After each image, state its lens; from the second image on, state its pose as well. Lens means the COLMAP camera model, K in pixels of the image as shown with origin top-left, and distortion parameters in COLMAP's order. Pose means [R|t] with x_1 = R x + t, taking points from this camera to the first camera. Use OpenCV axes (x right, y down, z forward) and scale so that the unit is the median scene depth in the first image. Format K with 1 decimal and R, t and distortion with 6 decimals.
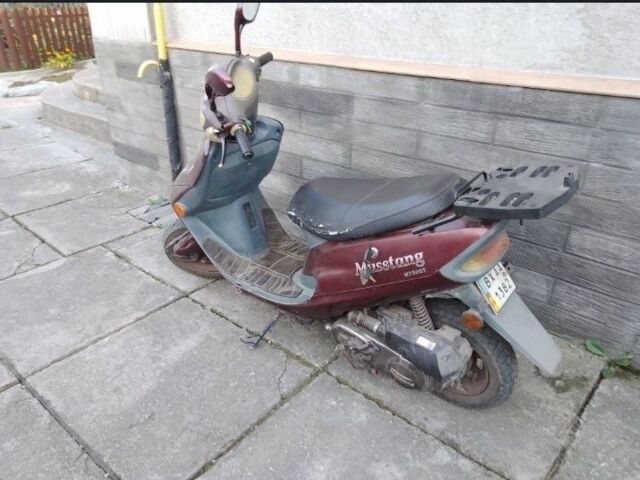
lens RADIAL K [[433.5, 0, 340.9], [0, 433.5, 258.0], [0, 0, 1]] dist [0.004150, -0.001102]
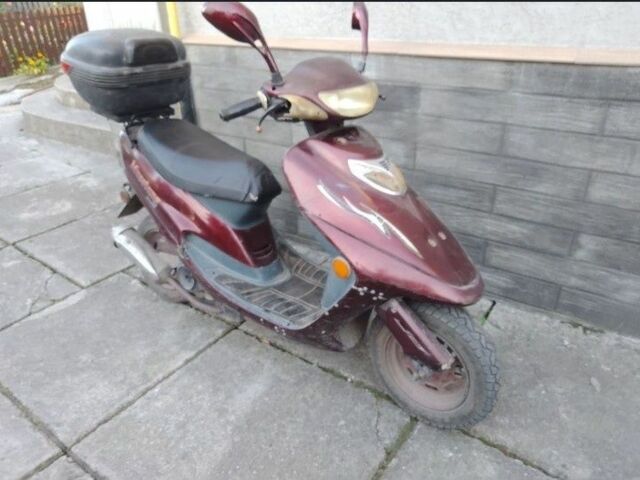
lens RADIAL K [[431.7, 0, 320.3], [0, 431.7, 248.5], [0, 0, 1]] dist [-0.003738, 0.000272]
pose [[0.997538, -0.064126, 0.028393, -0.232619], [0.064086, 0.997942, 0.002346, -0.071196], [-0.028485, -0.000520, 0.999594, 0.151551]]
